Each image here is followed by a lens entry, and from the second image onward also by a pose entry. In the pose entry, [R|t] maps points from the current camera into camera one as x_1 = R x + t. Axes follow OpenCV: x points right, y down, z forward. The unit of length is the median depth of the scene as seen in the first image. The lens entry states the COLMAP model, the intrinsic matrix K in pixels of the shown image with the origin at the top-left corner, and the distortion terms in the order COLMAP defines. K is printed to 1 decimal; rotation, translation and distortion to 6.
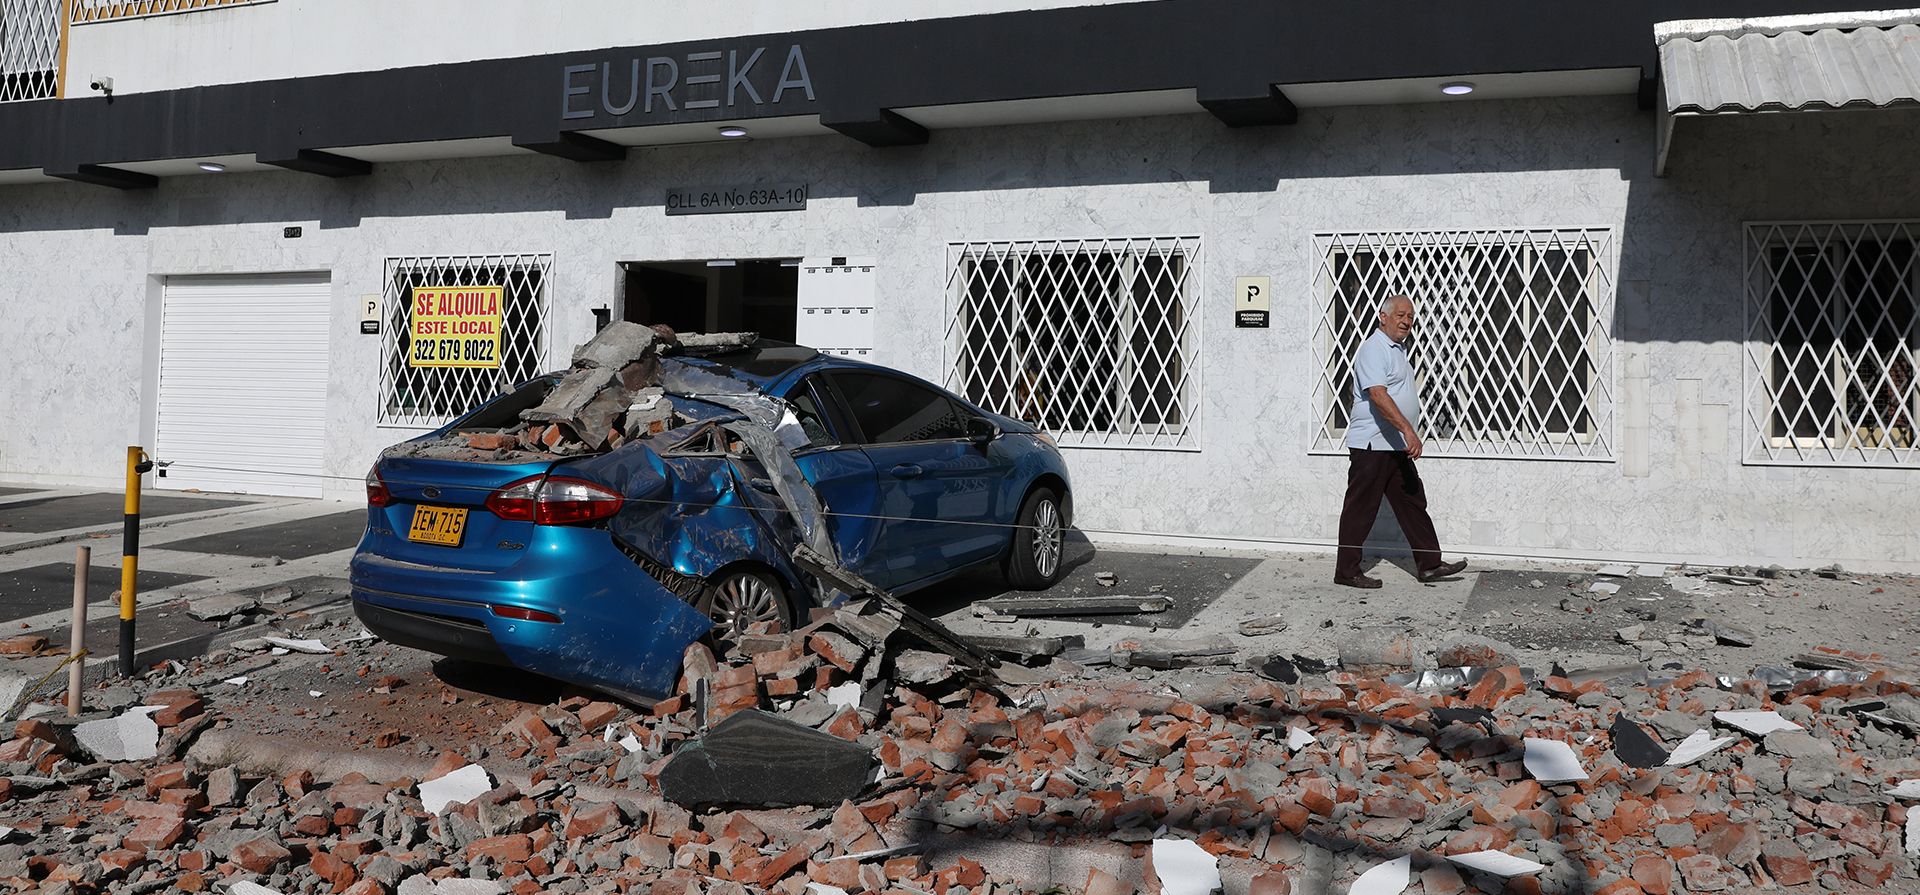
lens RADIAL K [[692.7, 0, 959.9], [0, 692.7, 419.1], [0, 0, 1]] dist [-0.007119, -0.000310]
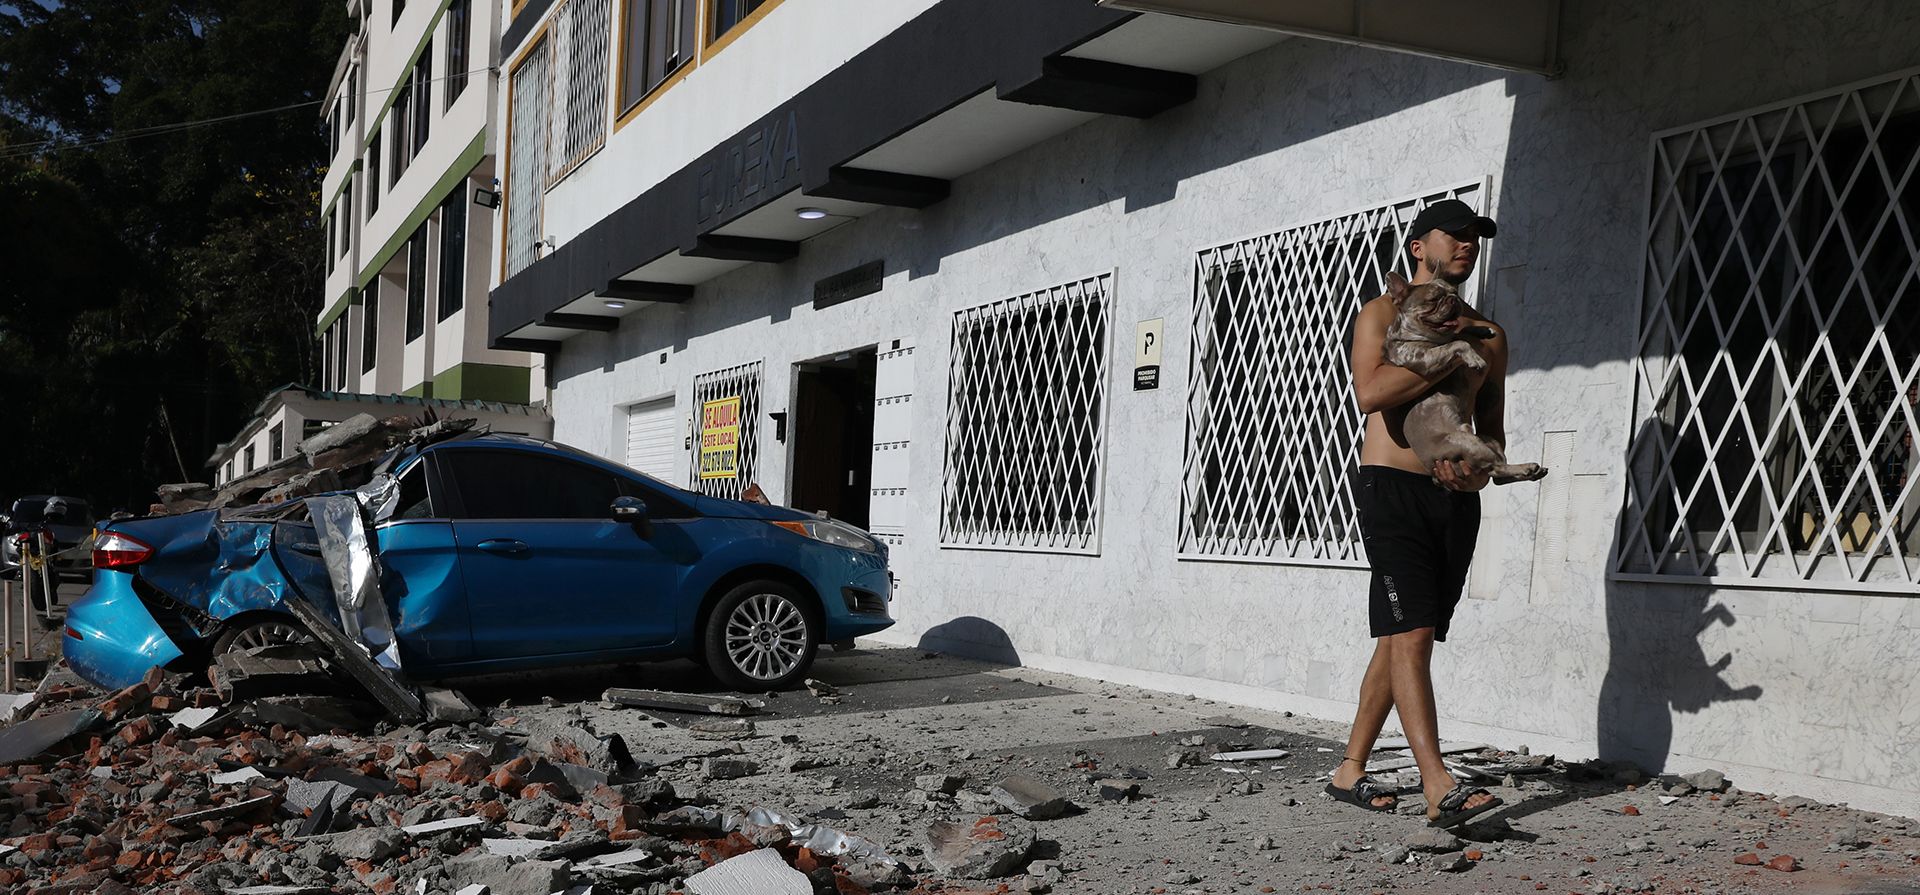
lens RADIAL K [[1562.4, 0, 960.0], [0, 1562.4, 447.5], [0, 0, 1]] dist [0.000655, 0.002026]
pose [[0.596384, -0.052633, -0.800972, 1.677971], [0.027271, 0.998600, -0.045314, 0.000938], [0.802236, 0.005182, 0.596985, -0.168781]]
